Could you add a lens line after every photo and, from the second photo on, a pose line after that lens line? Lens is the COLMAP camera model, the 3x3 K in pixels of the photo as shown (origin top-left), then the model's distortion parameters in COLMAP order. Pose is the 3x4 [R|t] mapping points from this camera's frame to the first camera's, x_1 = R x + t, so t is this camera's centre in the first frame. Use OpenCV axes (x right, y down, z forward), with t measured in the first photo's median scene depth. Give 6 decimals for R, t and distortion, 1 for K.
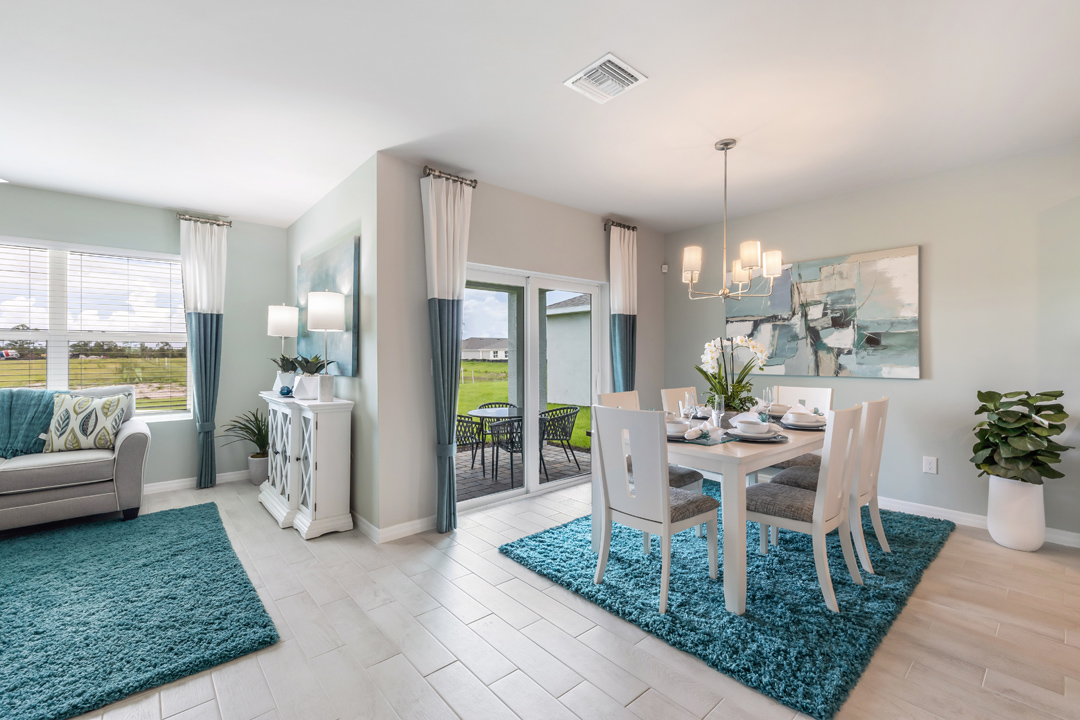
lens RADIAL K [[457.6, 0, 532.3], [0, 457.6, 355.0], [0, 0, 1]] dist [0.003780, -0.000220]
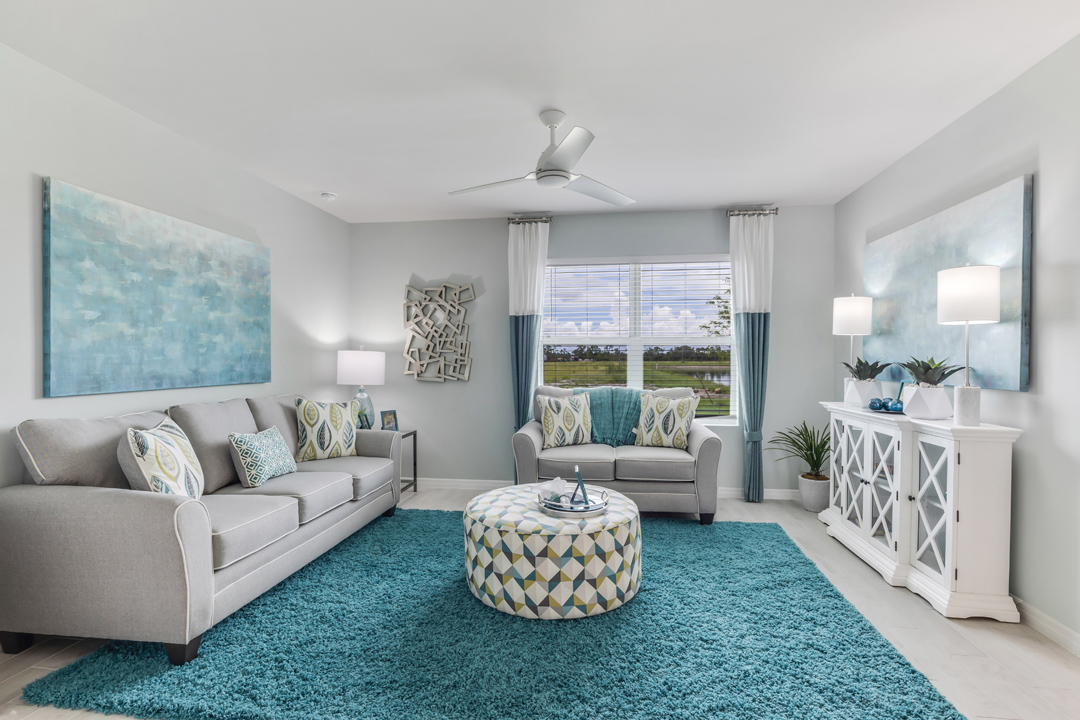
lens RADIAL K [[494.7, 0, 543.7], [0, 494.7, 363.7], [0, 0, 1]] dist [-0.013409, -0.000028]
pose [[0.672959, 0.008297, -0.739633, -0.322393], [-0.001198, 0.999948, 0.010128, 0.001744], [0.739679, -0.005930, 0.672934, 0.025604]]
